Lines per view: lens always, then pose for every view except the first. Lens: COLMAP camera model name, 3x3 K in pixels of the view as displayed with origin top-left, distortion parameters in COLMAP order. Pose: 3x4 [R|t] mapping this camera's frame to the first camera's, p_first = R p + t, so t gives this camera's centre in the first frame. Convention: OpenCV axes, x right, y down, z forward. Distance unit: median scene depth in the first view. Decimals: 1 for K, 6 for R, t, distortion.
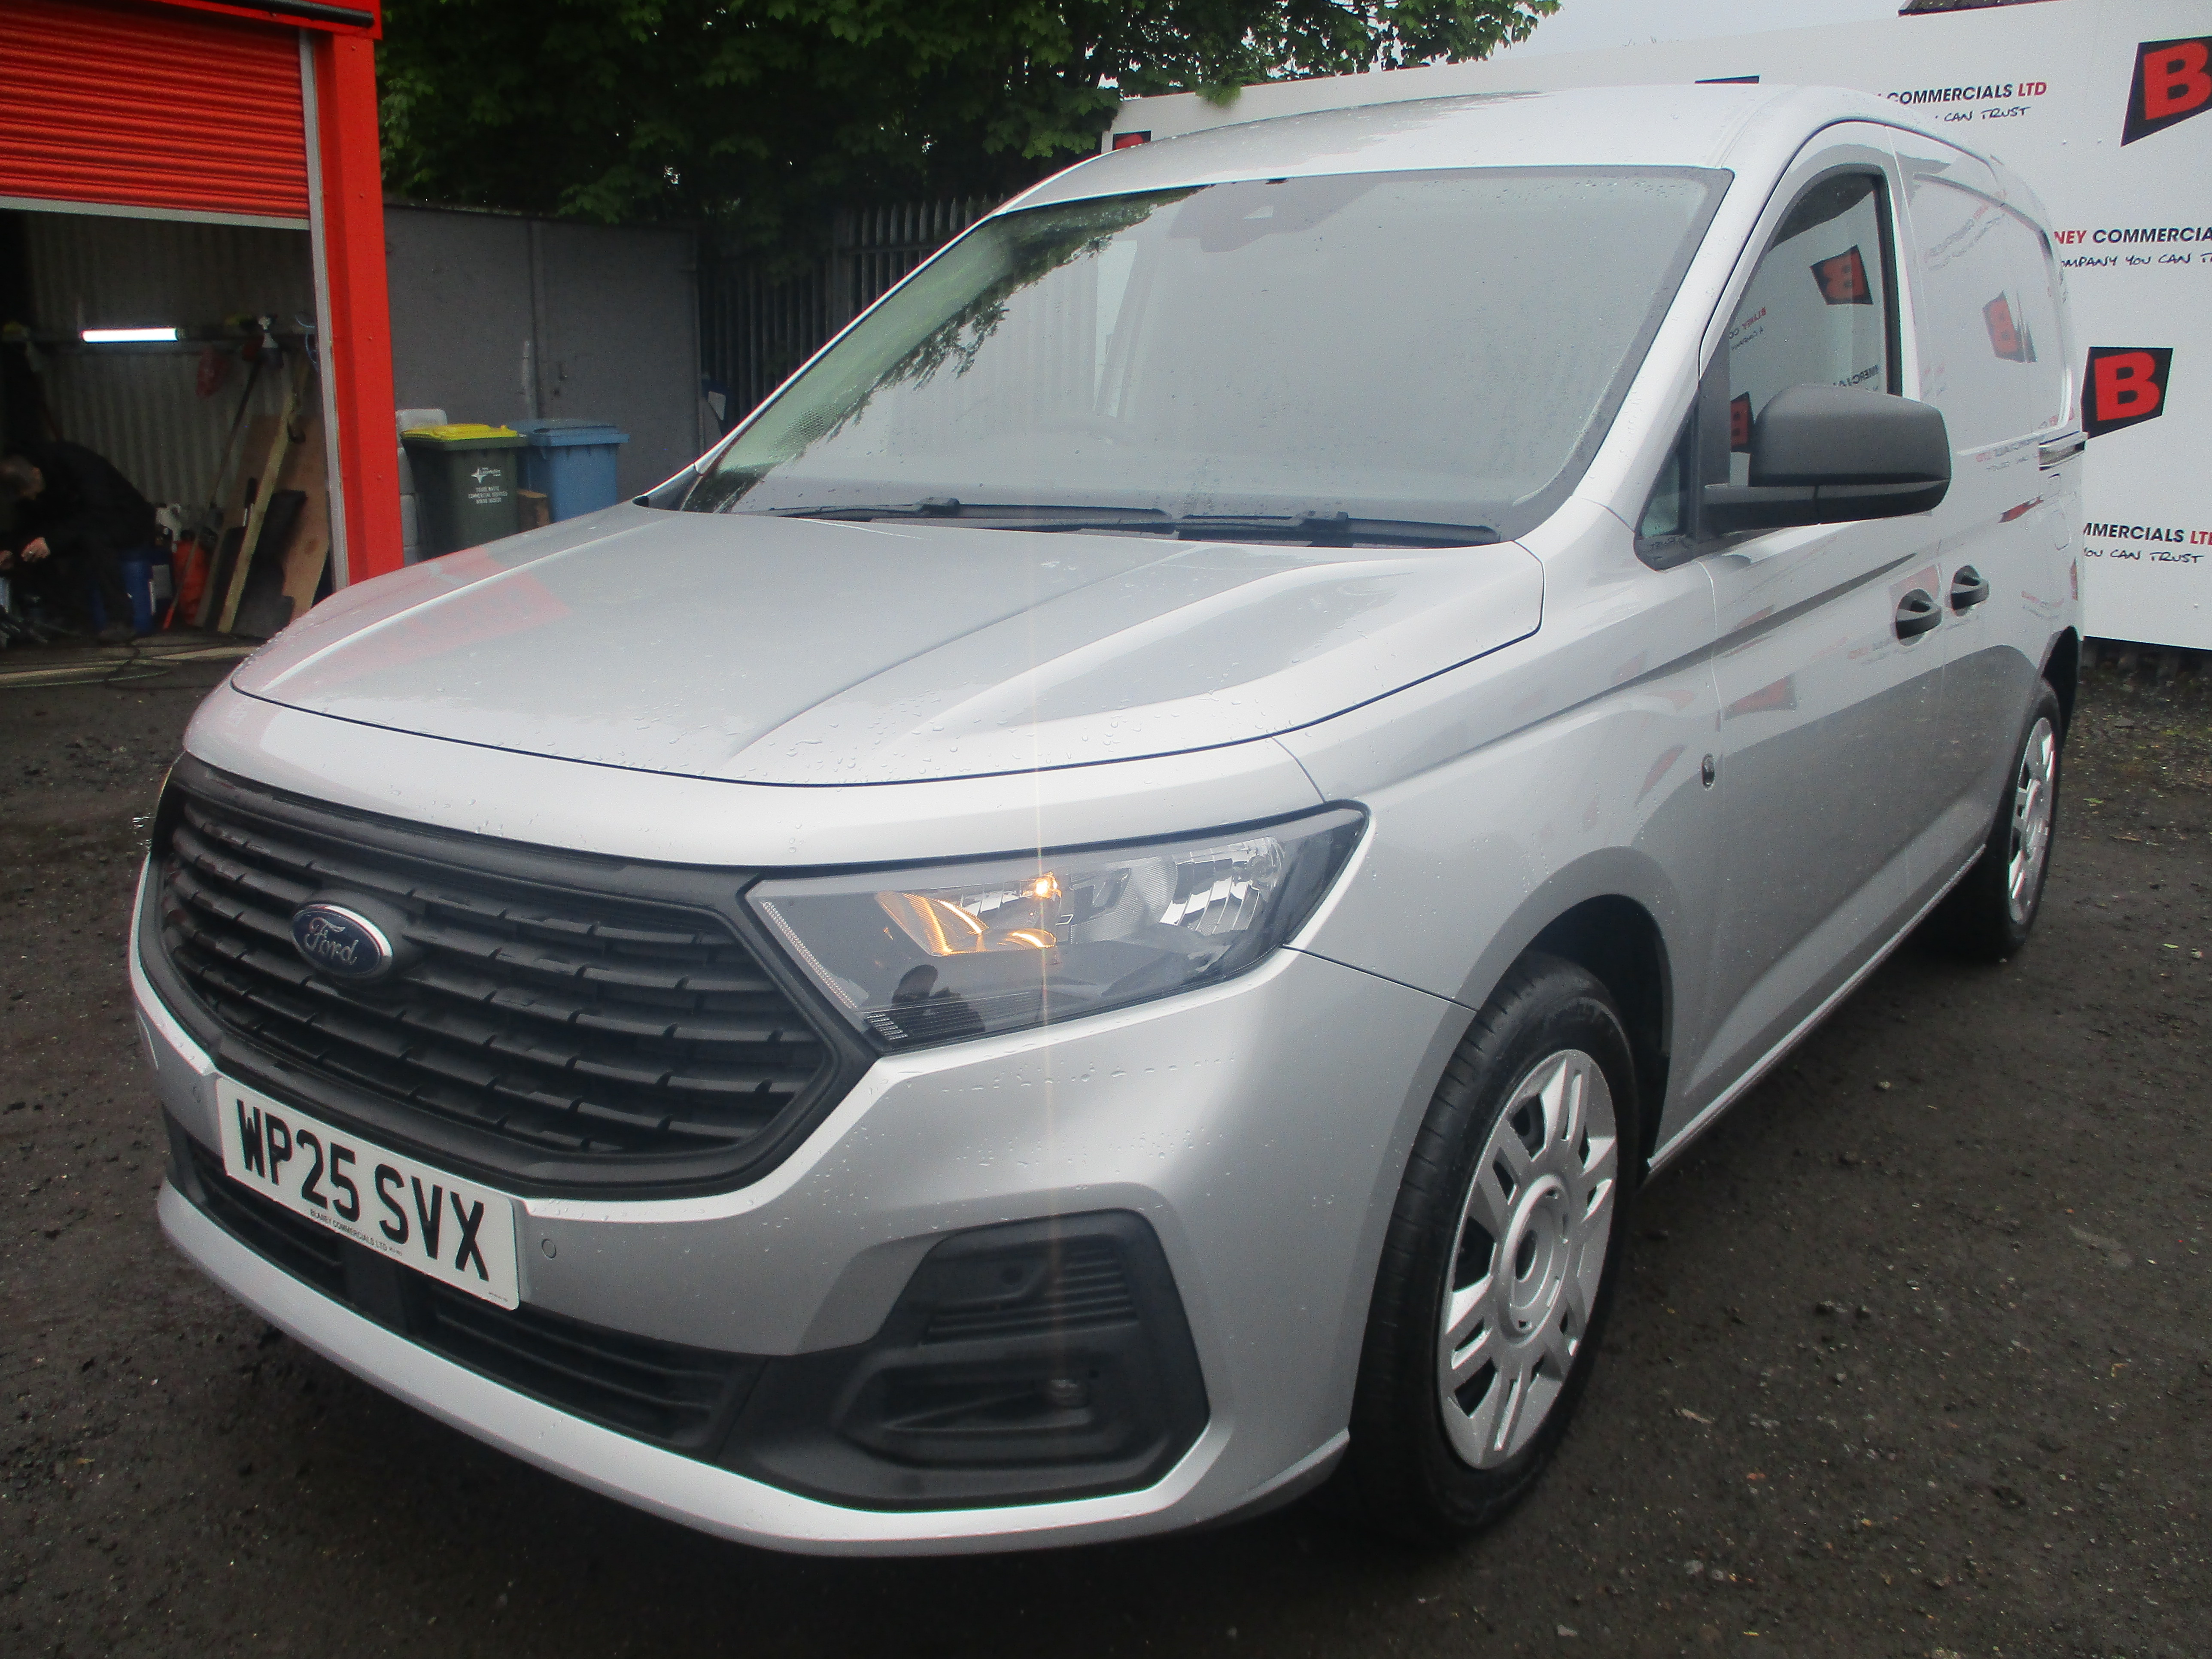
lens RADIAL K [[1893.0, 0, 1095.8], [0, 1893.0, 840.2], [0, 0, 1]] dist [-0.034879, 0.001594]
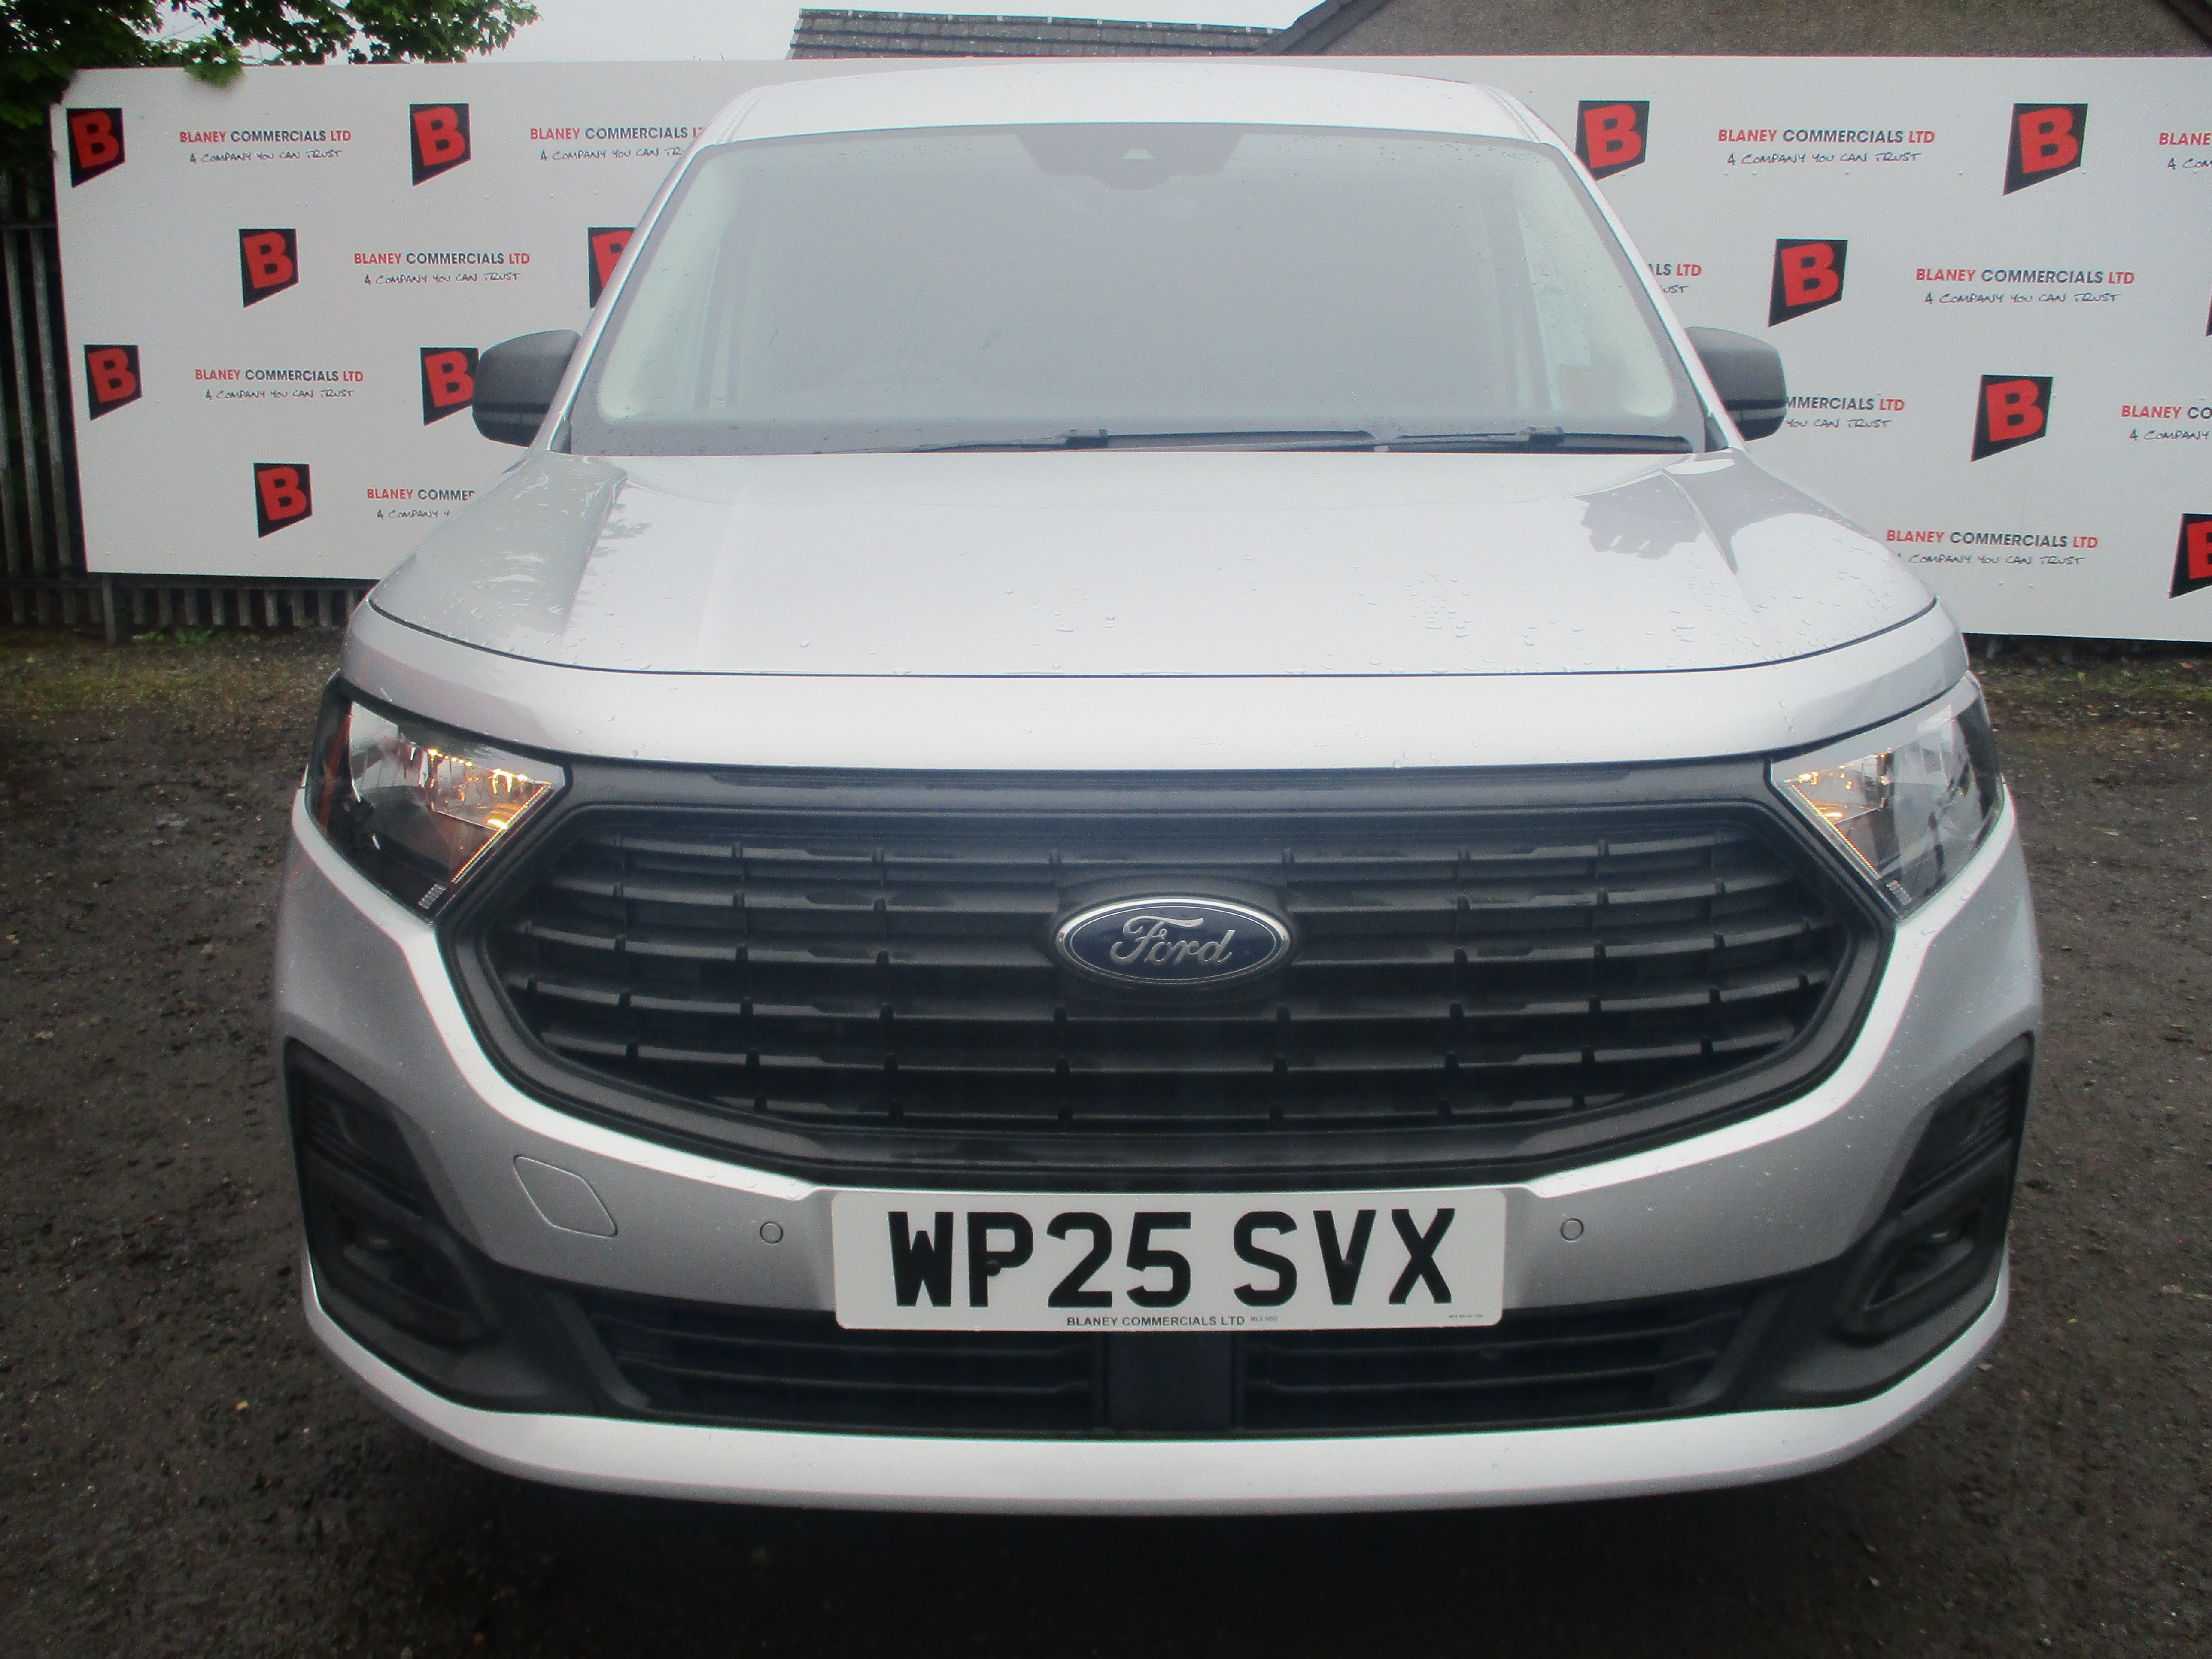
lens RADIAL K [[1893.0, 0, 1095.8], [0, 1893.0, 840.2], [0, 0, 1]] dist [-0.034879, 0.001594]
pose [[0.797813, -0.130871, 0.588530, -0.888624], [0.143823, 0.989287, 0.025020, -0.011883], [-0.585500, 0.064683, 0.808088, 0.391644]]
